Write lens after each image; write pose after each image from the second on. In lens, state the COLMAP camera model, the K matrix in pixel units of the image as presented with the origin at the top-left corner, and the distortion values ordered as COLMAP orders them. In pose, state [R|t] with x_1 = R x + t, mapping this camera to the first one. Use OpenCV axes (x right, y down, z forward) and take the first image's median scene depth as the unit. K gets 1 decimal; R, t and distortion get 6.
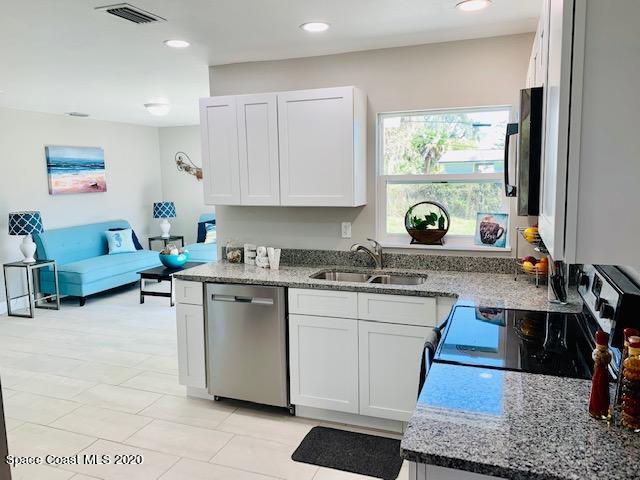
lens RADIAL K [[485.7, 0, 319.7], [0, 485.7, 237.2], [0, 0, 1]] dist [0.052556, -0.005923]
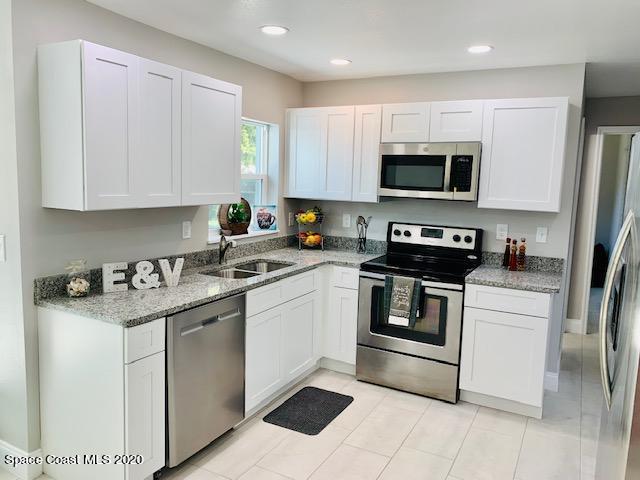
lens RADIAL K [[500.3, 0, 317.2], [0, 500.3, 240.8], [0, 0, 1]] dist [0.061535, -0.132344]
pose [[0.114623, -0.106043, 0.987733, -0.912956], [0.088903, 0.991392, 0.096119, -0.068049], [-0.989423, 0.076795, 0.123063, 0.670337]]
